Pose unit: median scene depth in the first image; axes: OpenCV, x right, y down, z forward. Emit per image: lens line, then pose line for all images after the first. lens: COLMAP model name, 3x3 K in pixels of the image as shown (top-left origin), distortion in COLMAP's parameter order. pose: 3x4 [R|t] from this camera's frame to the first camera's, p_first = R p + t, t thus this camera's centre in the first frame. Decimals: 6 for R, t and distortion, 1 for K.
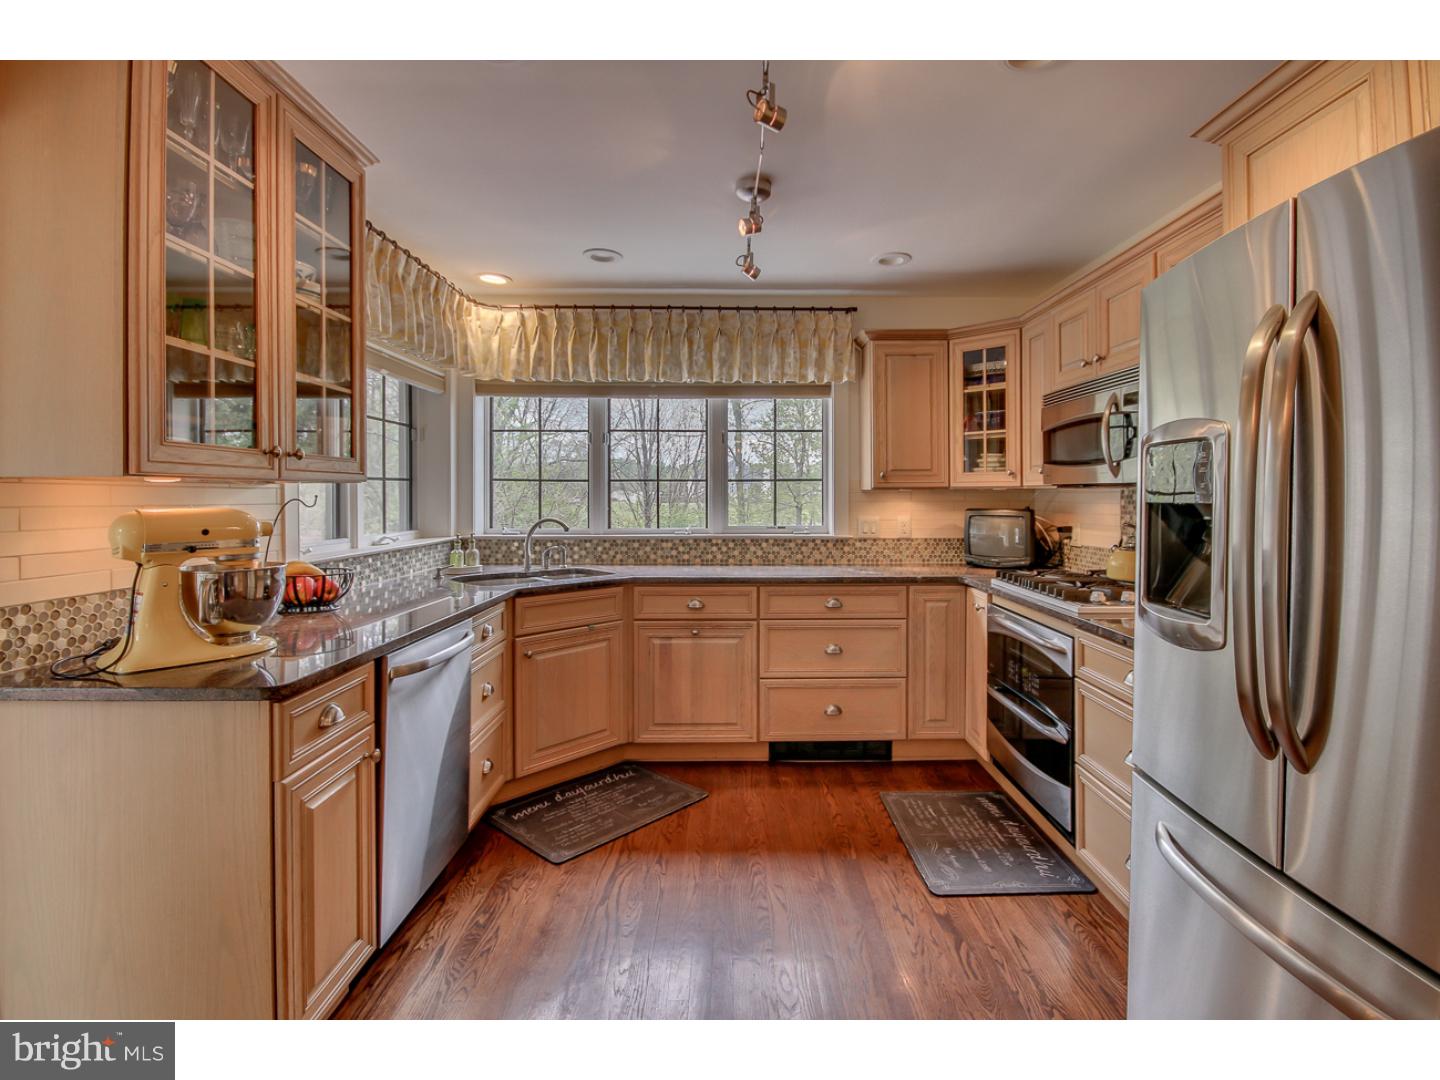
lens RADIAL K [[682.9, 0, 739.2], [0, 682.9, 489.2], [0, 0, 1]] dist [-0.013122, -0.000803]
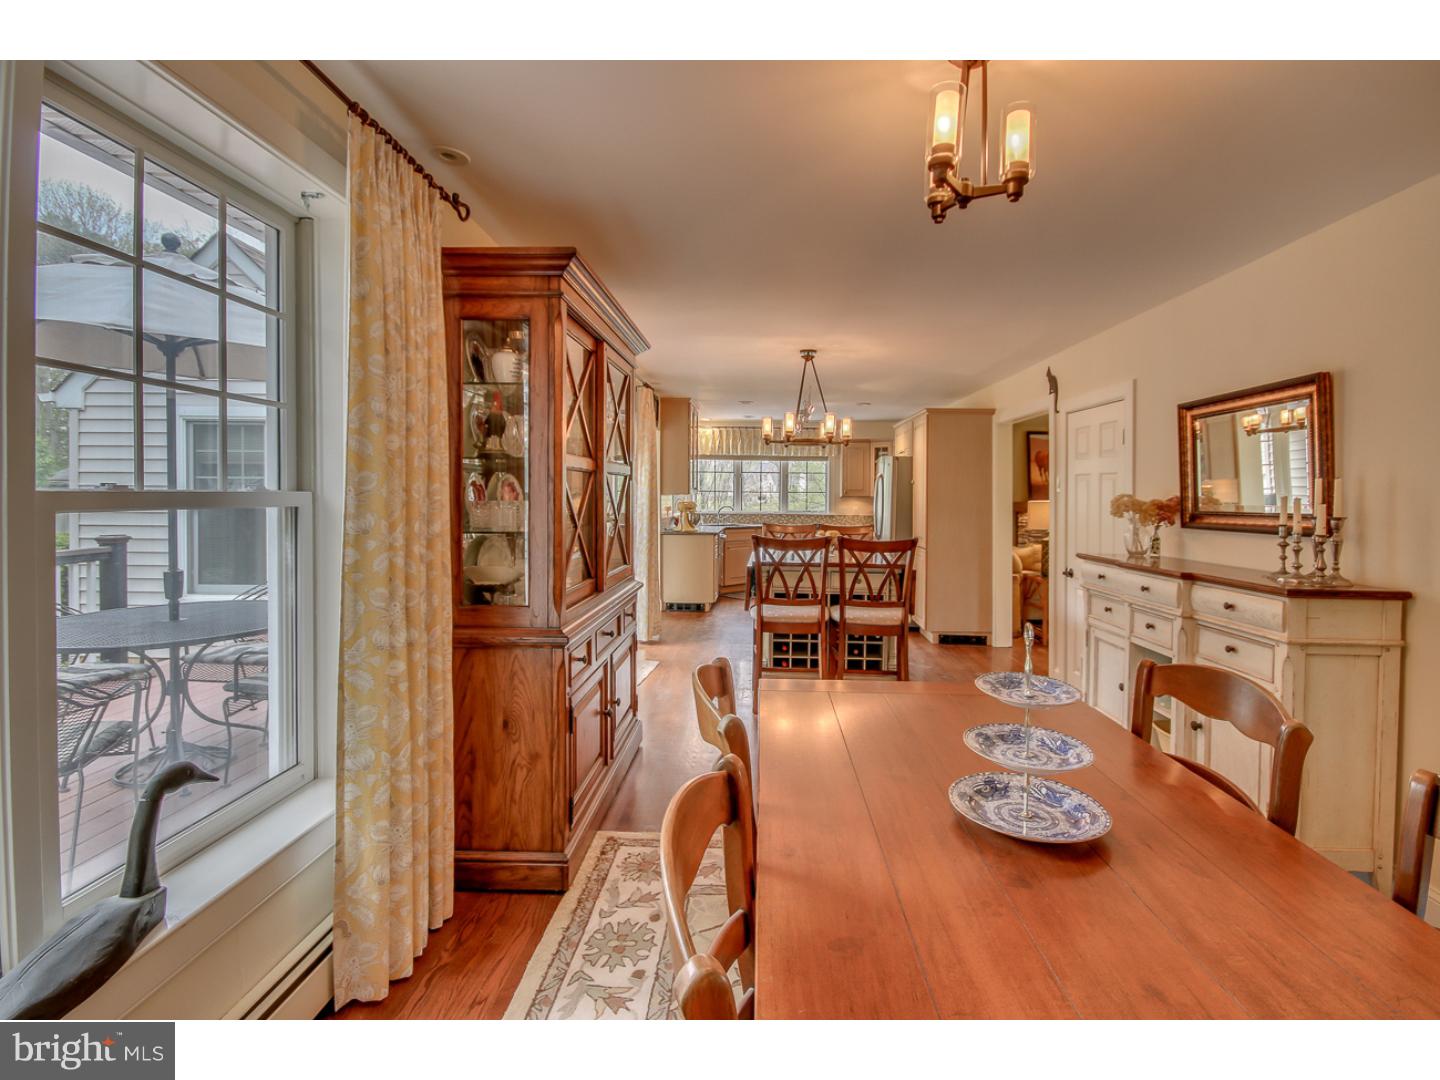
lens RADIAL K [[667.8, 0, 757.7], [0, 667.8, 499.1], [0, 0, 1]] dist [0.000645, 0.000012]
pose [[0.999692, 0.013104, -0.021096, -0.084635], [-0.012802, 0.999815, 0.014367, -0.023468], [0.021280, -0.014092, 0.999674, -1.672780]]
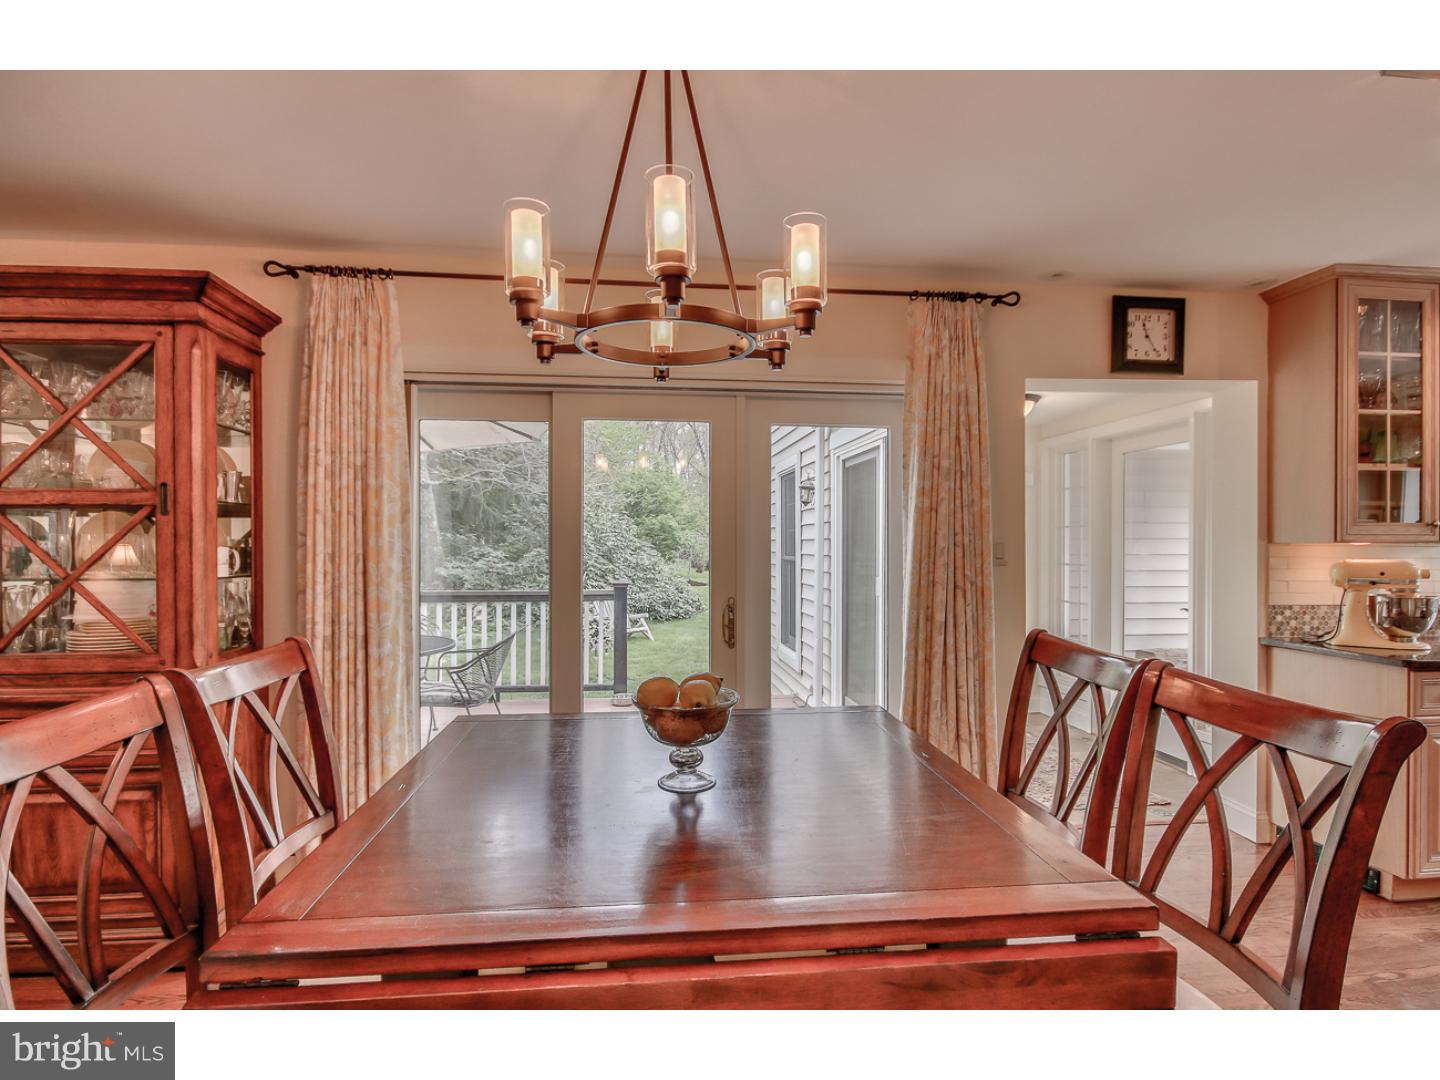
lens RADIAL K [[708.4, 0, 743.7], [0, 708.4, 551.0], [0, 0, 1]] dist [0.000268, 0.000085]
pose [[0.084675, 0.016667, -0.996269, 0.369744], [0.004853, 0.999841, 0.017139, -0.014250], [0.996397, -0.006286, 0.084581, -0.328432]]
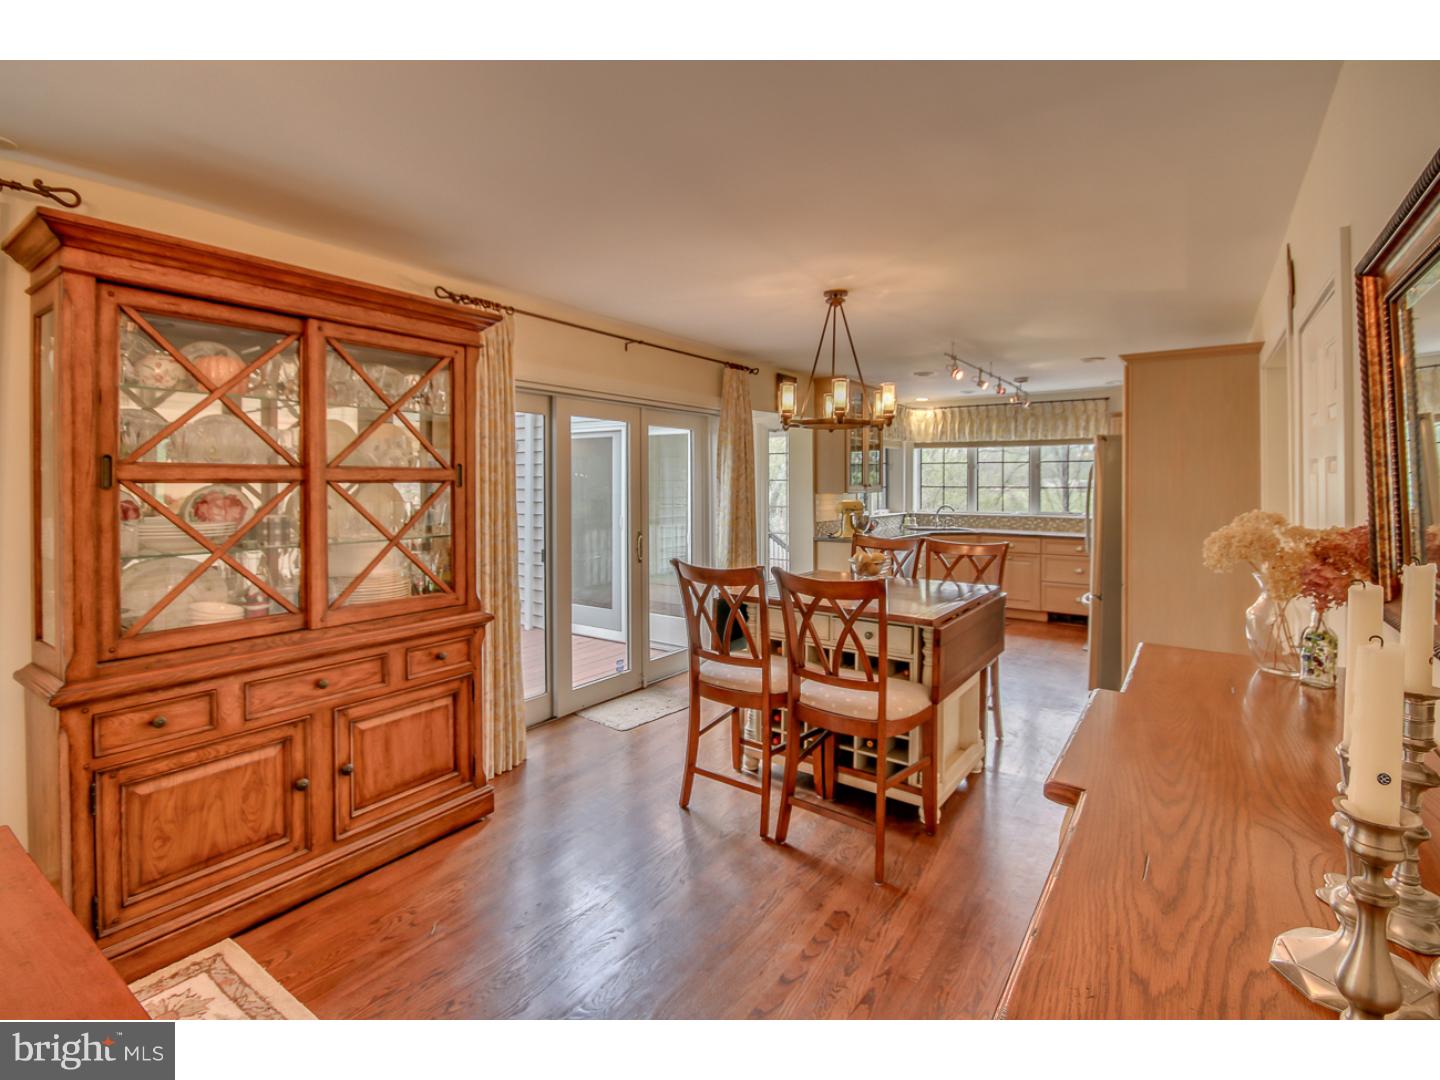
lens RADIAL K [[682.9, 0, 739.2], [0, 682.9, 489.2], [0, 0, 1]] dist [-0.013122, -0.000803]
pose [[0.820037, 0.007886, -0.572257, 0.426476], [0.001792, 0.999865, 0.016346, -0.045855], [0.572308, -0.014430, 0.819912, -1.173090]]
